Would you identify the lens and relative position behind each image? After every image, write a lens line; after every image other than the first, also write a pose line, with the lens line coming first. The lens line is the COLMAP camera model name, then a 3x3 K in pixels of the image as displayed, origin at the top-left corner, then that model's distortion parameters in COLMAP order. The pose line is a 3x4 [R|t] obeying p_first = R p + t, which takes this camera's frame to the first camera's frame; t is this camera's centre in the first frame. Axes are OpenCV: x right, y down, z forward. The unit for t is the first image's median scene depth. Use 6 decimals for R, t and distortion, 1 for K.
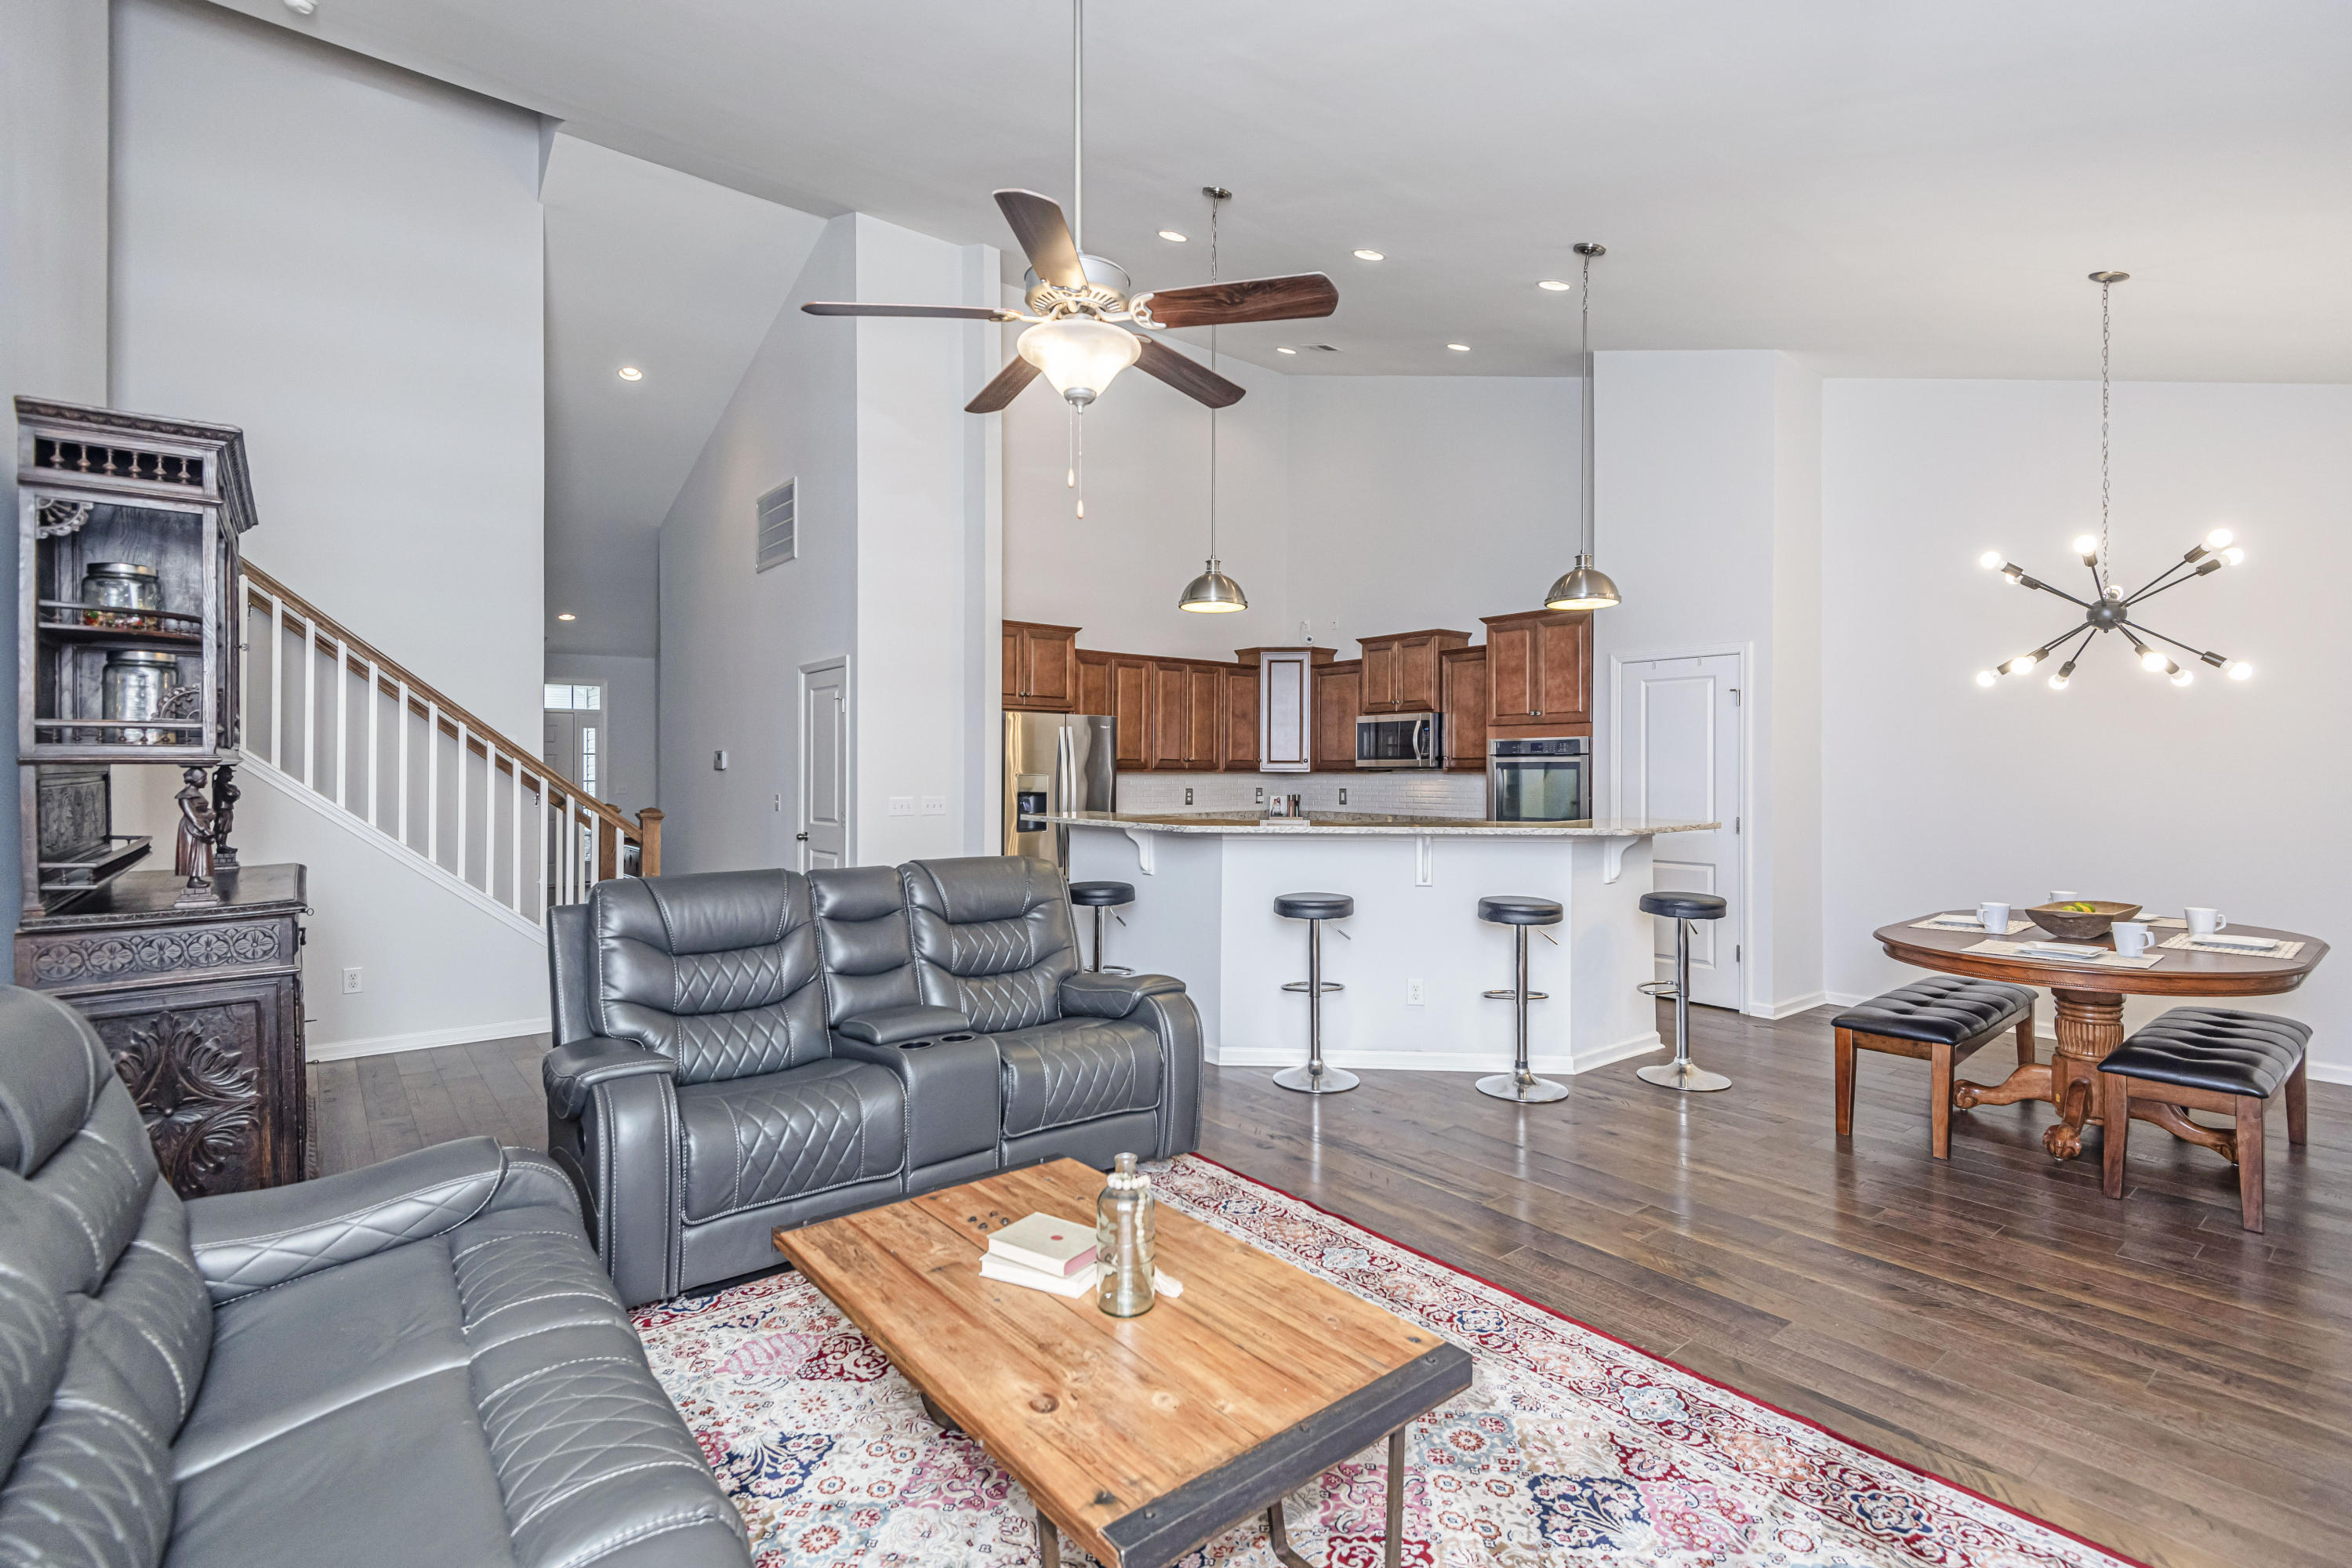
lens RADIAL K [[1073.1, 0, 1190.1], [0, 1073.1, 755.6], [0, 0, 1]] dist [0.039632, -0.023748]
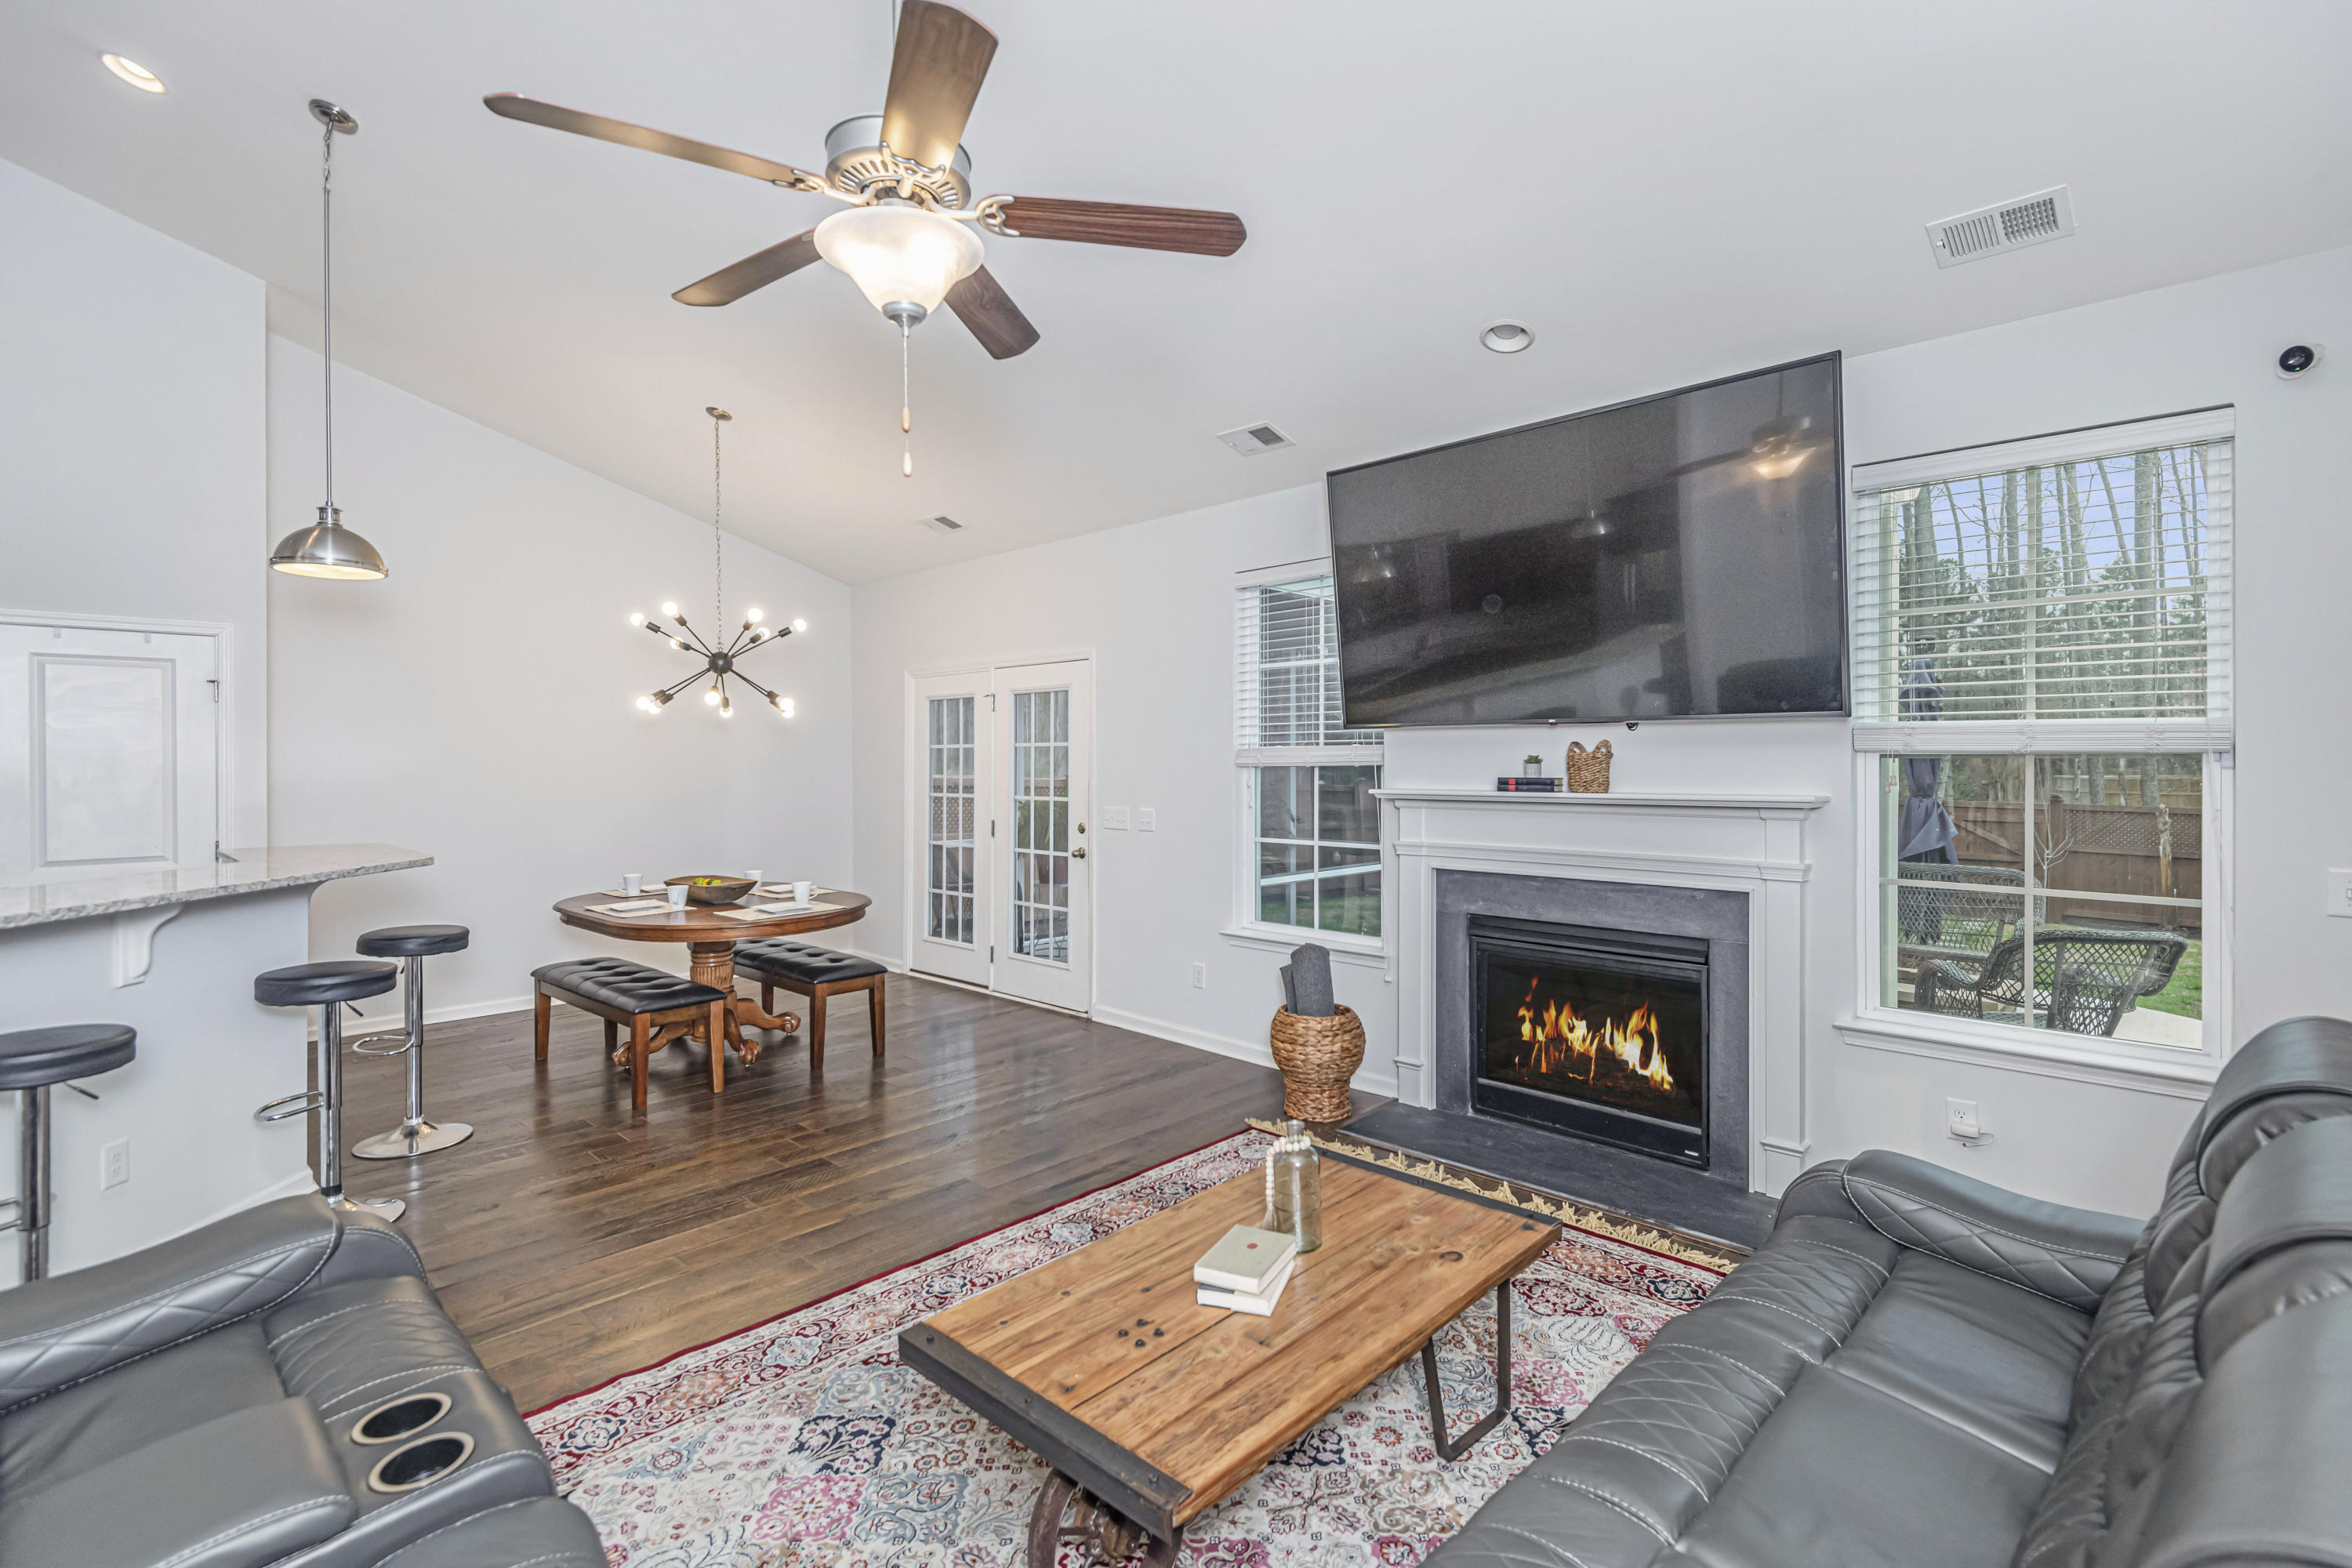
lens RADIAL K [[1073.1, 0, 1190.1], [0, 1073.1, 755.6], [0, 0, 1]] dist [0.039632, -0.023748]
pose [[-0.117004, 0.001366, 0.993131, -0.907144], [-0.009494, 0.999952, -0.002494, -0.026337], [-0.993086, -0.009721, -0.116985, 0.919405]]
